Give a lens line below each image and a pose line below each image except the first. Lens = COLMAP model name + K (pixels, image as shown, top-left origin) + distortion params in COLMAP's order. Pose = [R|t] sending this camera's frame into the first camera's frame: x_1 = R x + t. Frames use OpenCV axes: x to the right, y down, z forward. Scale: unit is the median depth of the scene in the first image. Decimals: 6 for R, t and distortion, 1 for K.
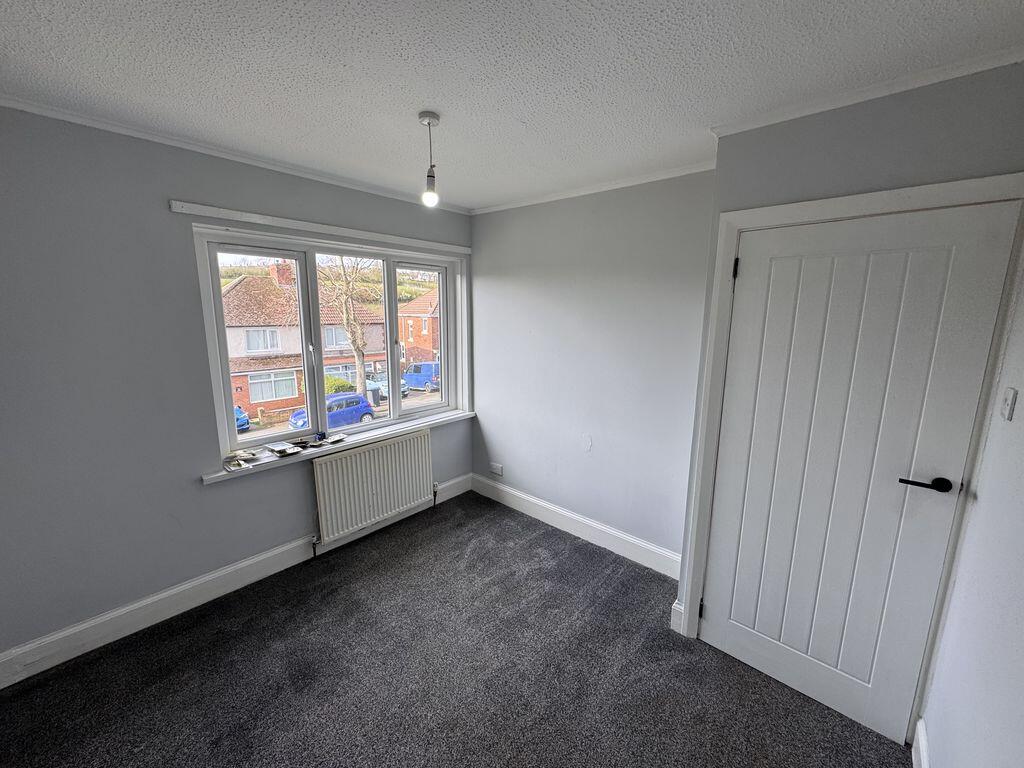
lens RADIAL K [[408.1, 0, 511.5], [0, 408.1, 383.1], [0, 0, 1]] dist [-0.002333, -0.000001]
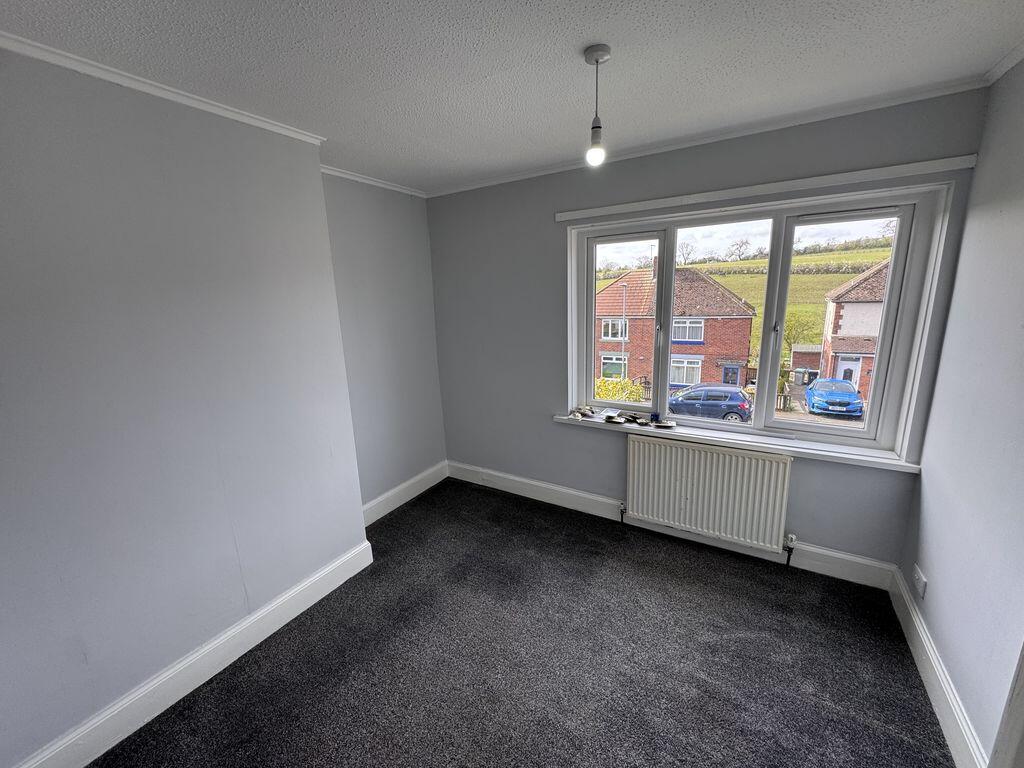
lens RADIAL K [[408.1, 0, 511.5], [0, 408.1, 383.1], [0, 0, 1]] dist [-0.002333, -0.000001]
pose [[0.185118, 0.197209, -0.962725, 0.424125], [-0.138733, 0.975091, 0.173065, -0.077160], [0.972874, 0.101524, 0.207866, 0.454238]]
